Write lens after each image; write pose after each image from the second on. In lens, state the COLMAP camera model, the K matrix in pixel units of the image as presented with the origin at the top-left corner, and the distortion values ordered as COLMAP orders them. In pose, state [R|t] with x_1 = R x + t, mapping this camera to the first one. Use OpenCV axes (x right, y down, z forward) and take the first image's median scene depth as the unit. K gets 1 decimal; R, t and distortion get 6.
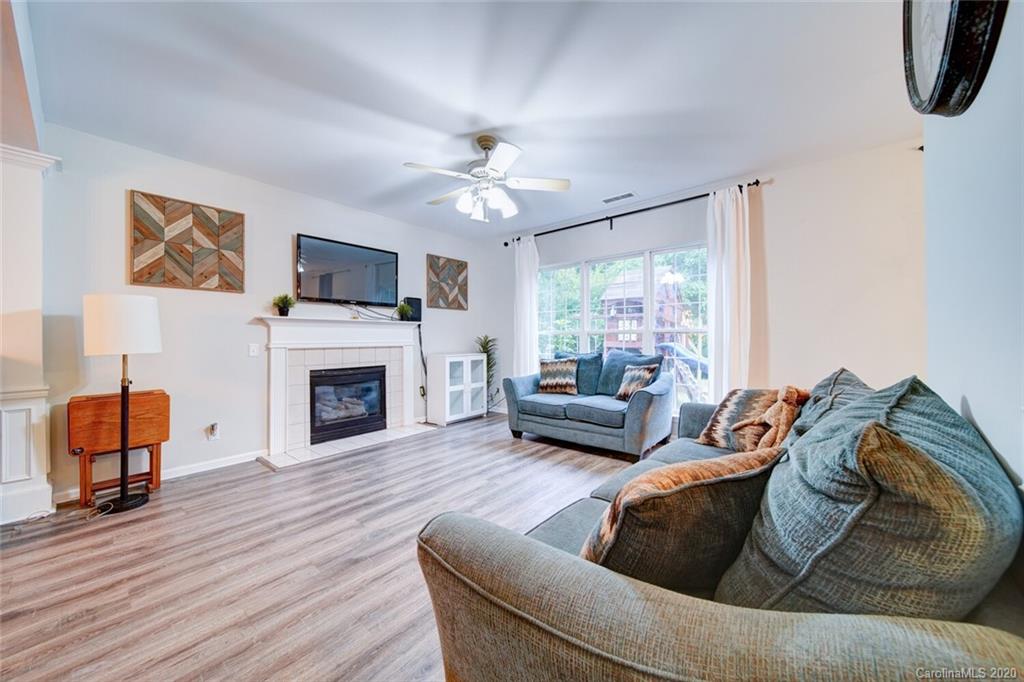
lens RADIAL K [[360.8, 0, 511.3], [0, 360.8, 338.7], [0, 0, 1]] dist [0.000548, -0.001412]
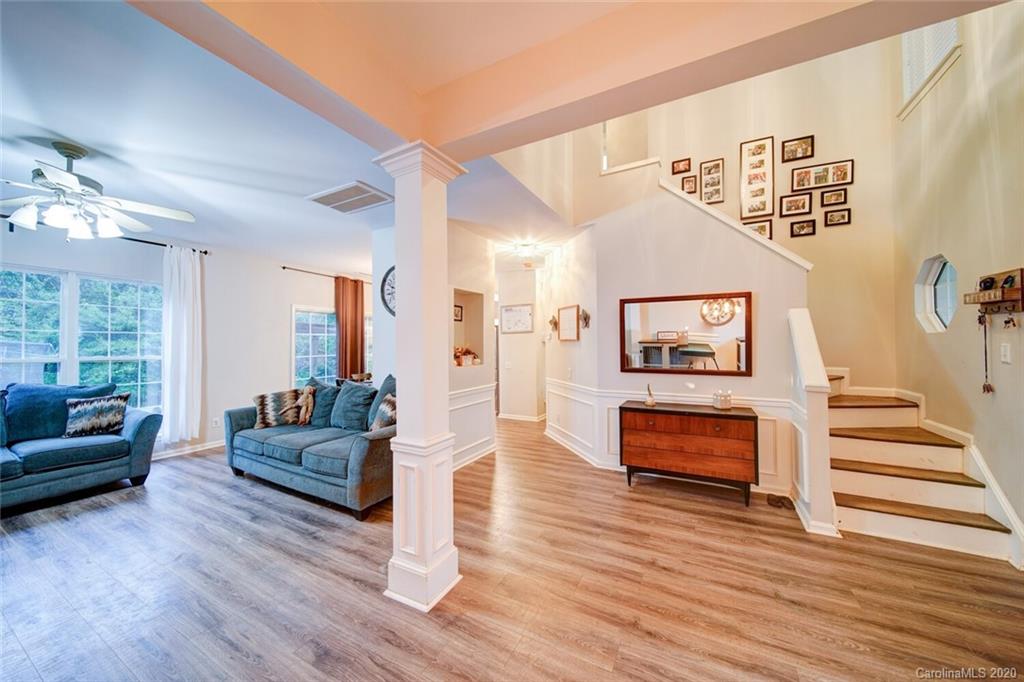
lens RADIAL K [[360.8, 0, 511.5], [0, 360.8, 338.9], [0, 0, 1]] dist [0.000548, -0.001412]
pose [[-0.200918, 0.024025, 0.979313, -0.895992], [0.007742, 0.999707, -0.022936, -0.053985], [-0.979577, 0.002973, -0.201045, 0.117098]]
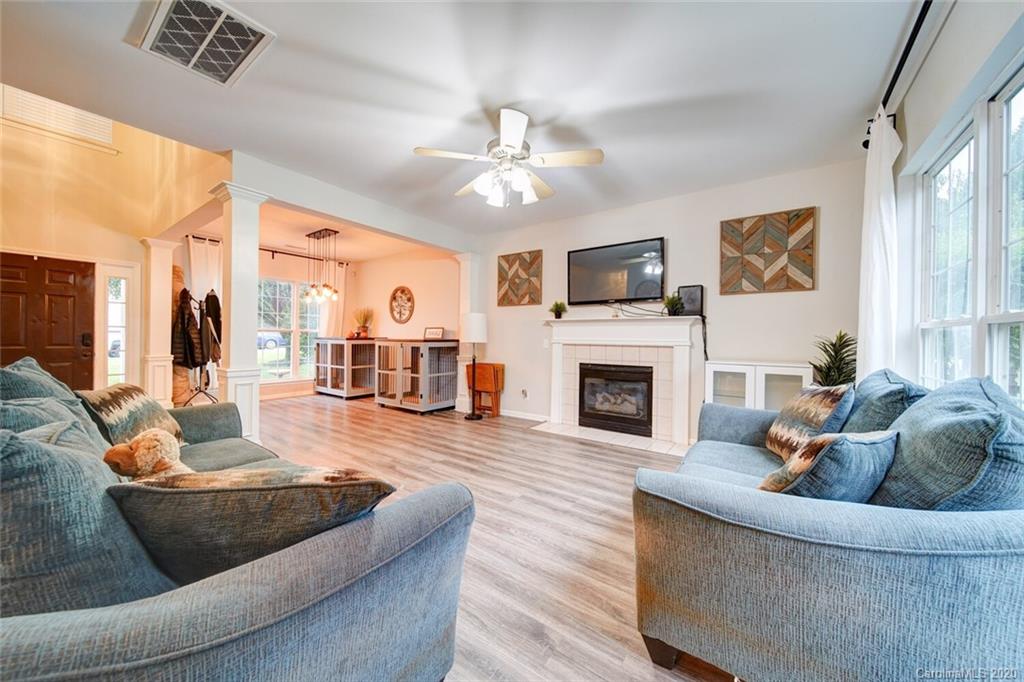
lens RADIAL K [[360.8, 0, 510.6], [0, 360.8, 340.0], [0, 0, 1]] dist [0.000548, -0.001412]
pose [[0.069892, 0.012951, -0.997471, 0.681087], [-0.011293, 0.999862, 0.012191, 0.000128], [0.997491, 0.010413, 0.070028, 0.767357]]
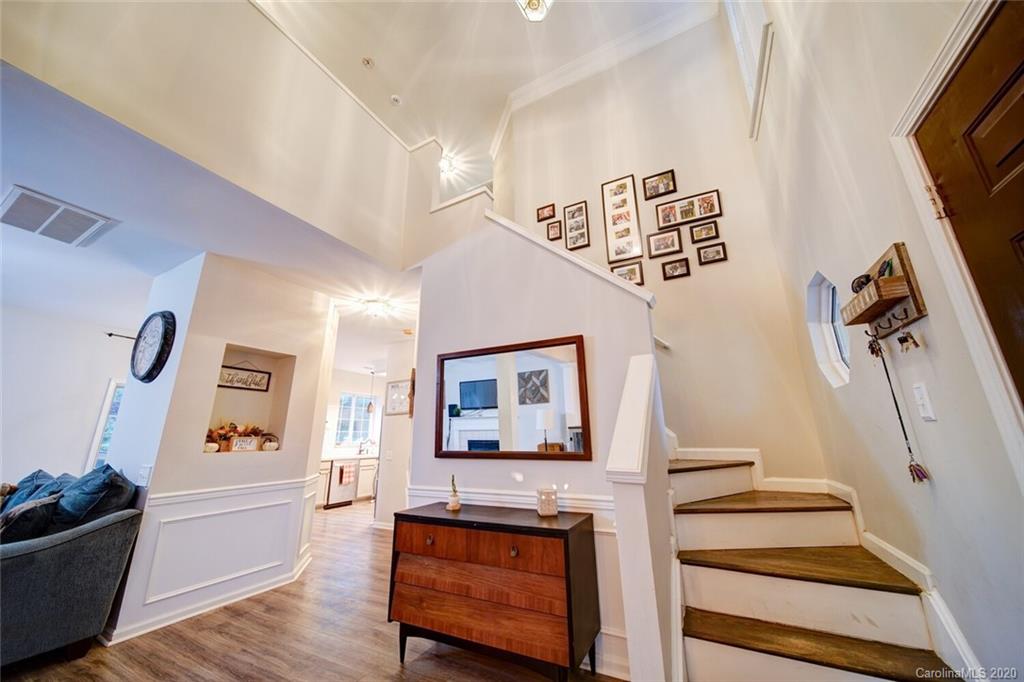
lens RADIAL K [[360.8, 0, 510.8], [0, 360.8, 338.8], [0, 0, 1]] dist [0.000548, -0.001412]
pose [[-0.208177, 0.274040, 0.938917, -0.699438], [0.014433, 0.960704, -0.277199, -0.003492], [-0.977985, -0.044155, -0.203952, -0.423523]]
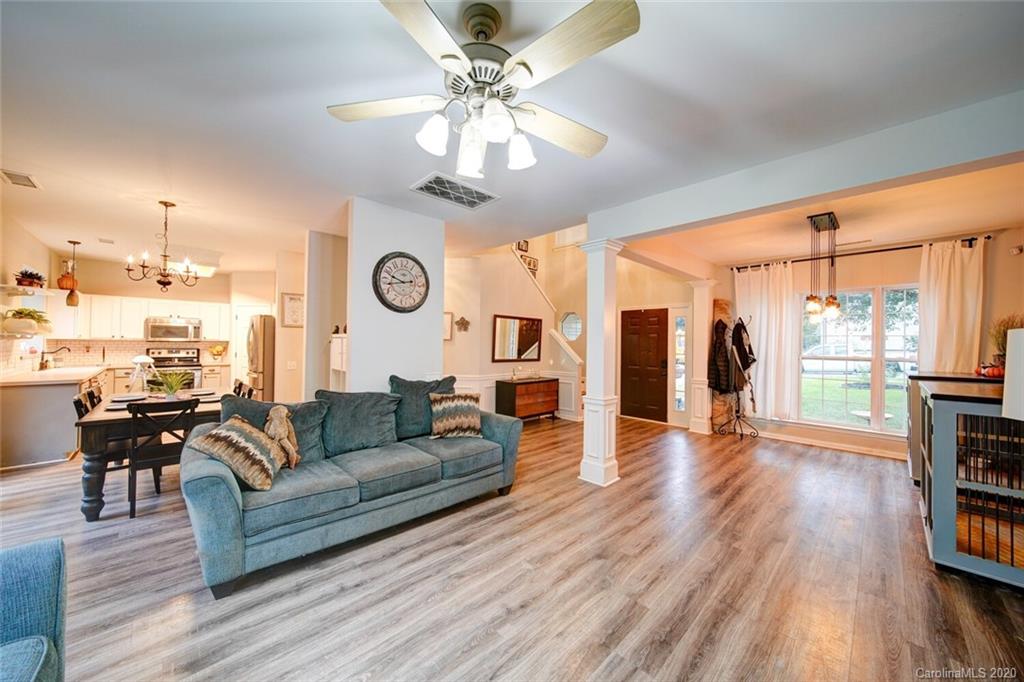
lens RADIAL K [[360.8, 0, 511.9], [0, 360.8, 339.1], [0, 0, 1]] dist [0.000548, -0.001412]
pose [[-0.994791, -0.006416, 0.101736, -0.135363], [-0.007882, 0.999871, -0.014018, -0.060971], [-0.101632, -0.014747, -0.994713, 1.225474]]
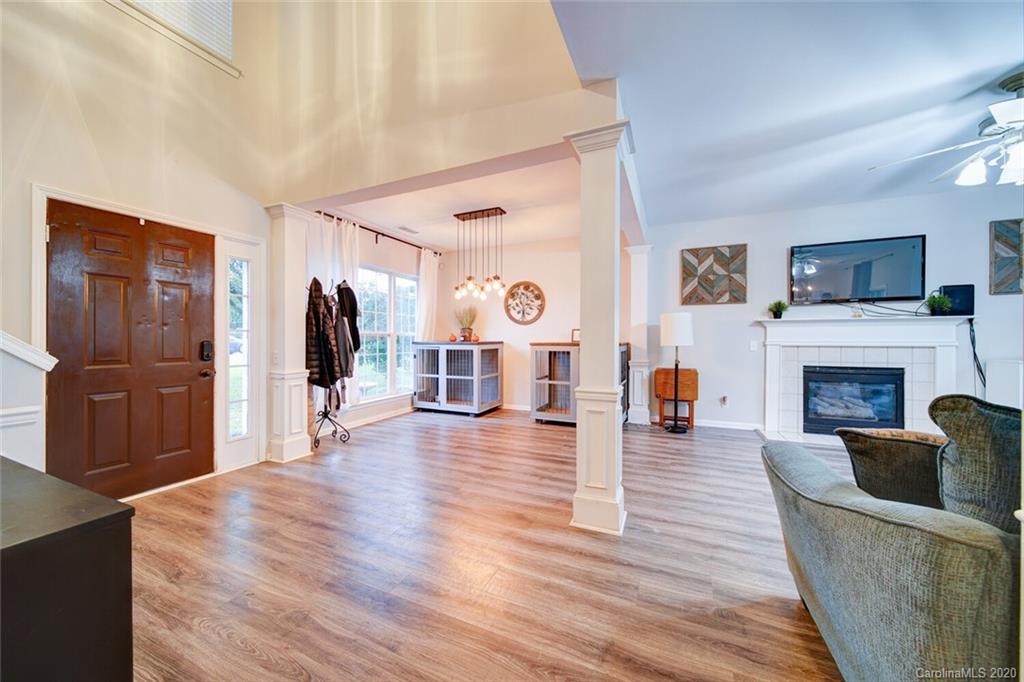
lens RADIAL K [[360.8, 0, 511.0], [0, 360.8, 340.8], [0, 0, 1]] dist [0.000548, -0.001412]
pose [[0.269350, 0.011376, -0.962975, 0.303676], [-0.000500, 0.999932, 0.011672, -0.002296], [0.963042, -0.002663, 0.269337, -0.192821]]
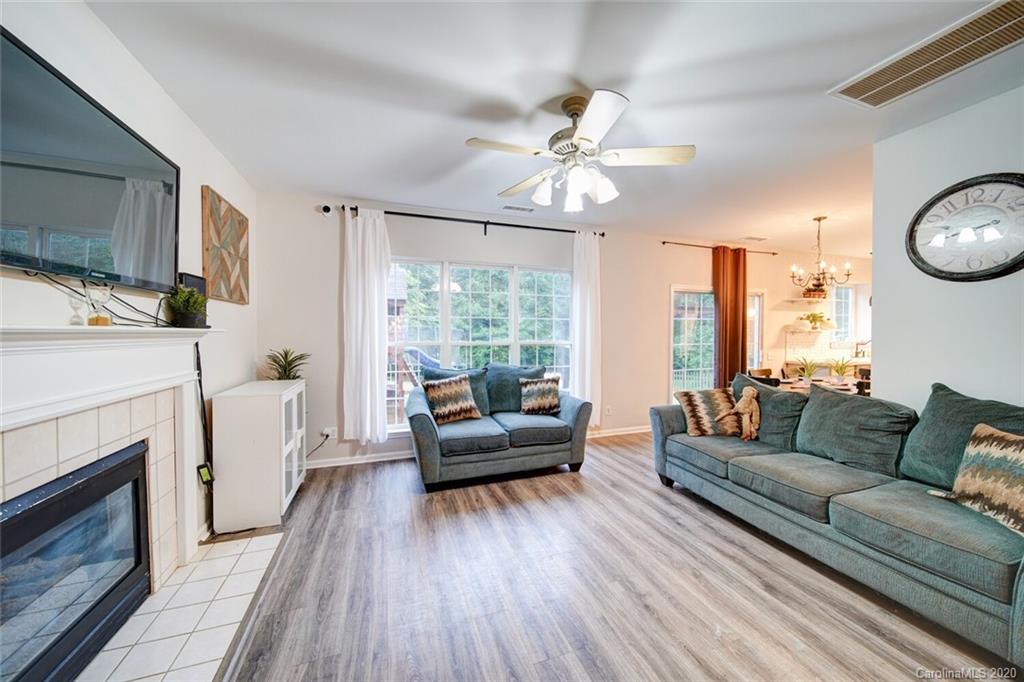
lens RADIAL K [[360.8, 0, 510.8], [0, 360.8, 338.8], [0, 0, 1]] dist [0.000548, -0.001412]
pose [[0.510836, -0.008472, 0.859637, -0.637488], [-0.003487, 0.999923, 0.011927, -0.056148], [-0.859671, -0.009090, 0.510767, 0.588435]]
